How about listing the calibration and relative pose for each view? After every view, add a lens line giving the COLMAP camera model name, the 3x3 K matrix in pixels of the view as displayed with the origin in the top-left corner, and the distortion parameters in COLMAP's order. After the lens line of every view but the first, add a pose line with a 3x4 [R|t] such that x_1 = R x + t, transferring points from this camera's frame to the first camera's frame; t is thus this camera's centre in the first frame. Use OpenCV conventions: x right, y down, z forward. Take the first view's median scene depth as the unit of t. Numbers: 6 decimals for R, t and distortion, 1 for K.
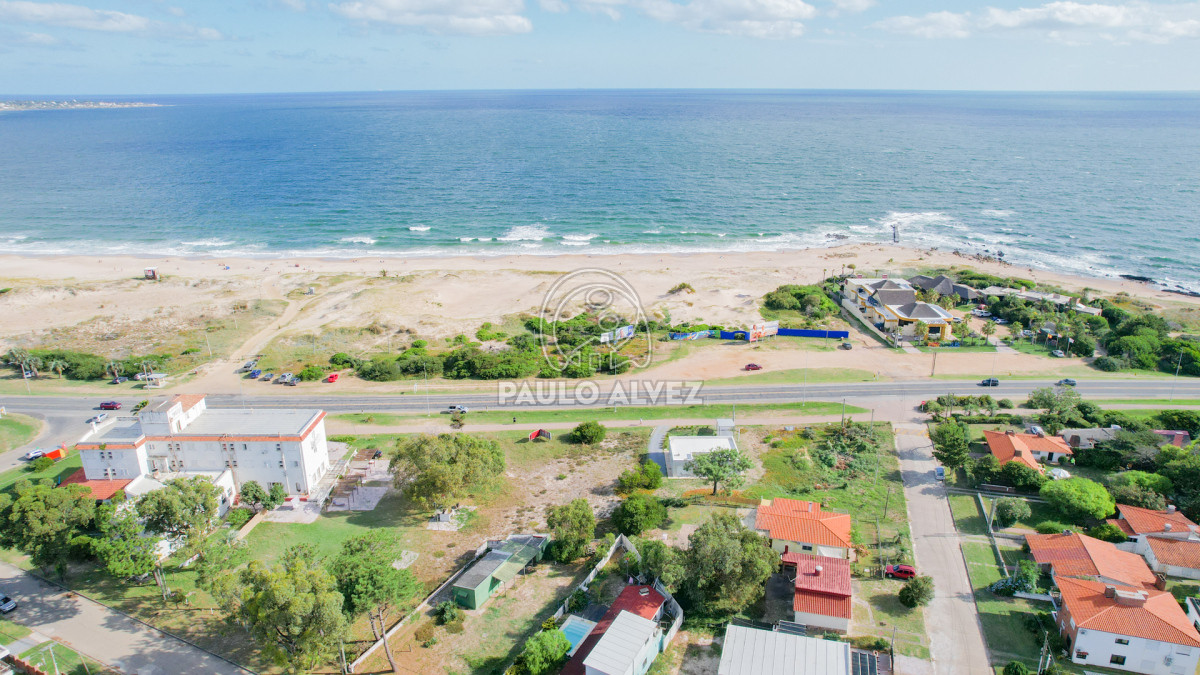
lens RADIAL K [[764.8, 0, 607.6], [0, 764.8, 332.8], [0, 0, 1]] dist [-0.051226, 0.043589]
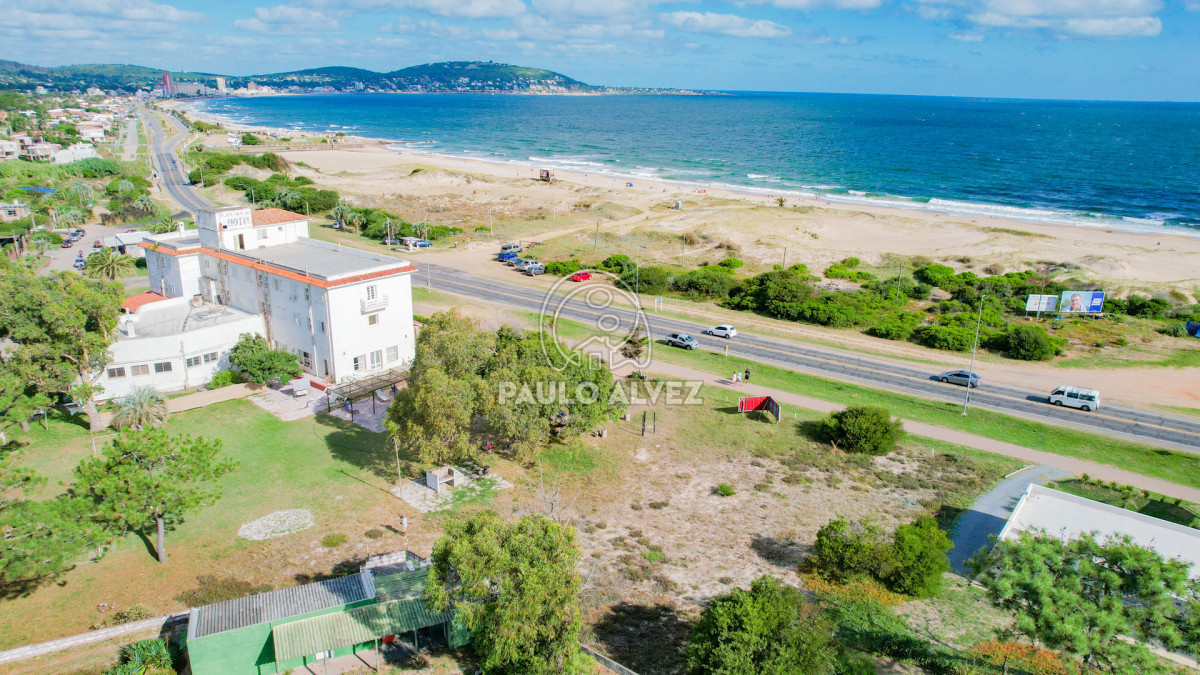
lens RADIAL K [[819.4, 0, 599.5], [0, 819.4, 340.7], [0, 0, 1]] dist [-0.040548, 0.003811]
pose [[0.783469, 0.208031, -0.585576, 0.103498], [-0.212207, 0.975222, 0.062534, 0.068420], [0.584076, 0.075270, 0.808202, 0.430138]]
